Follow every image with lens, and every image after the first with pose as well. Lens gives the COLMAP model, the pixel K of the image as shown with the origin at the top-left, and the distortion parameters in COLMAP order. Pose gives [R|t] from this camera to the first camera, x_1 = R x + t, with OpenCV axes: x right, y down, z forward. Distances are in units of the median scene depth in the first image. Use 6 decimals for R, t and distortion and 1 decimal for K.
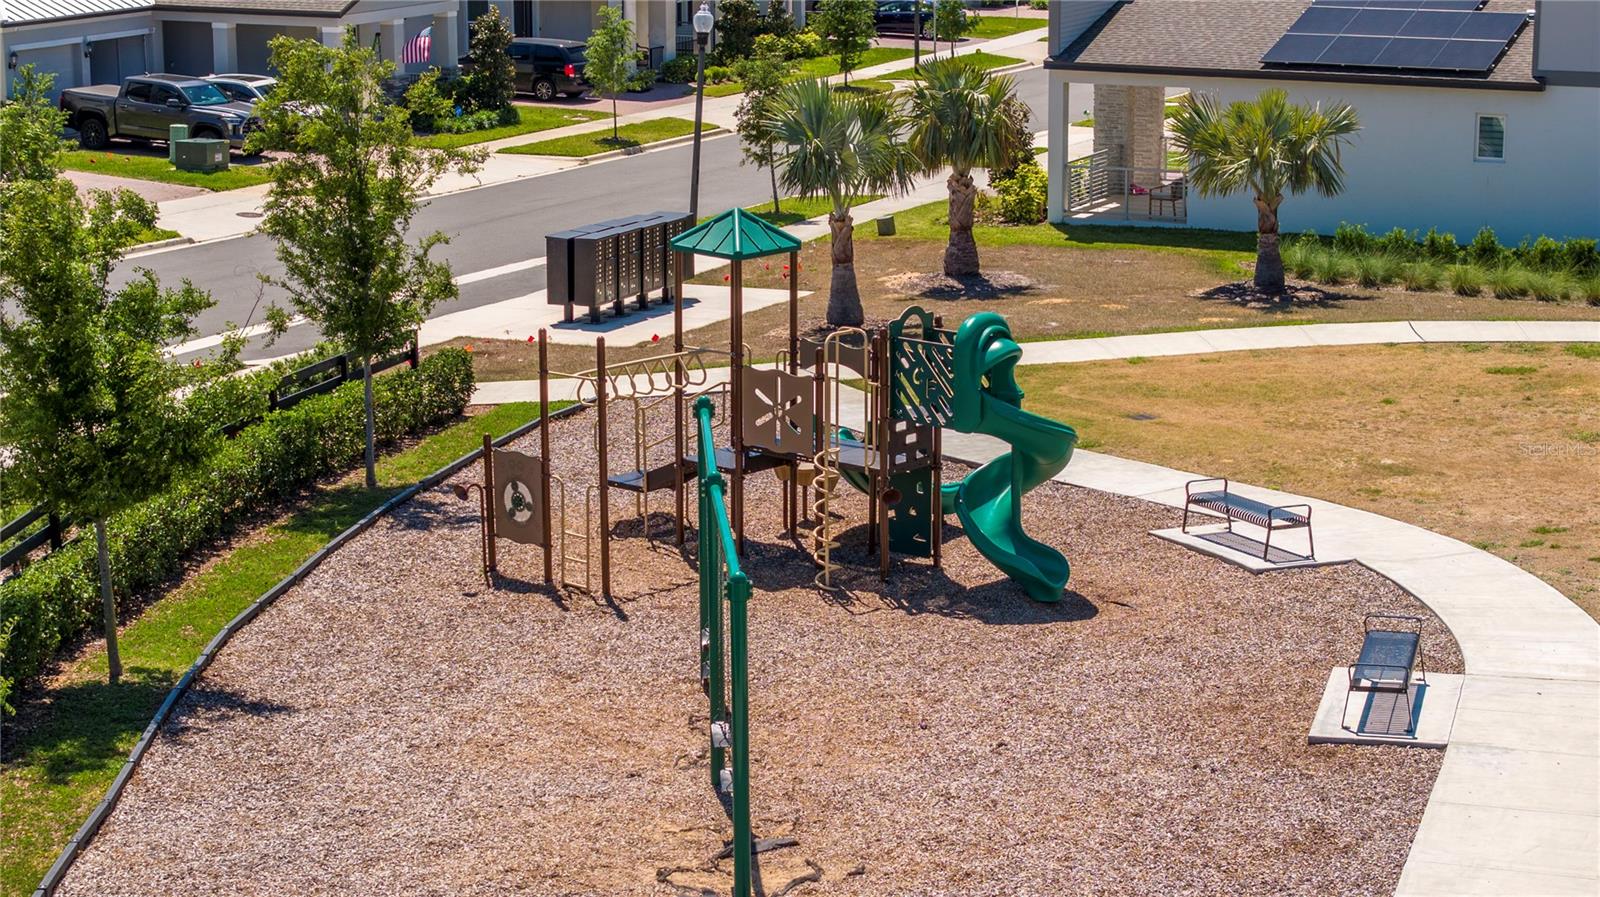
lens RADIAL K [[3201.9, 0, 800.0], [0, 3201.9, 448.5], [0, 0, 1]] dist [-0.046410, 0.290870]
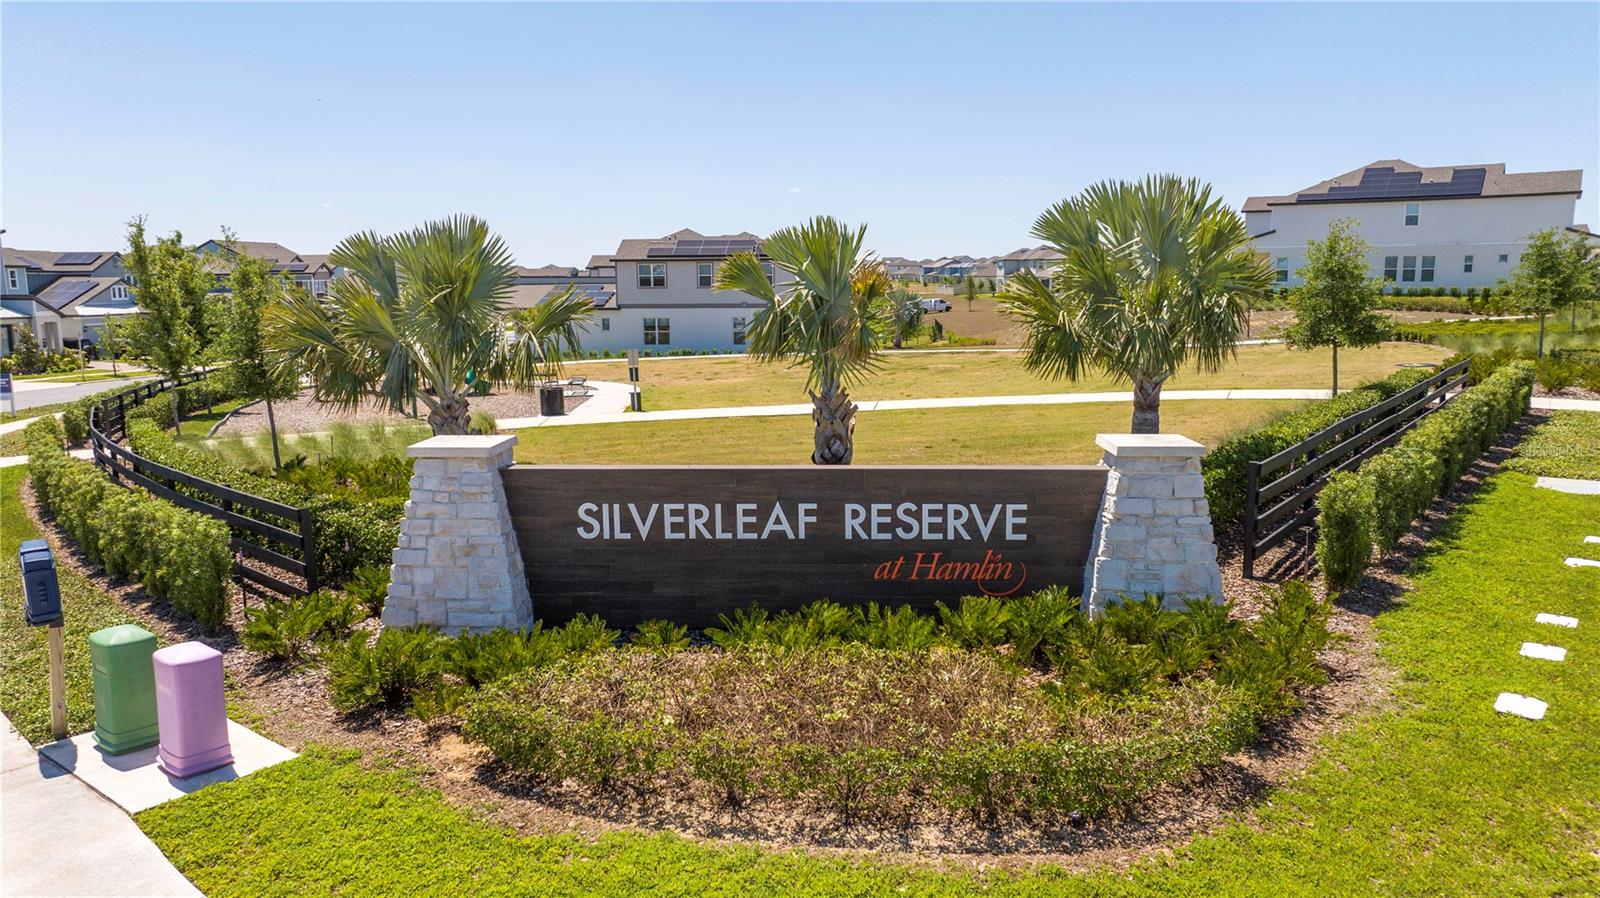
lens RADIAL K [[1126.6, 0, 800.0], [0, 1126.6, 449.0], [0, 0, 1]] dist [-0.001970, -0.002419]
pose [[0.929819, -0.060449, 0.363019, -0.064419], [0.084188, 0.995199, -0.049915, 0.200539], [-0.358258, 0.076973, 0.930444, -0.329474]]
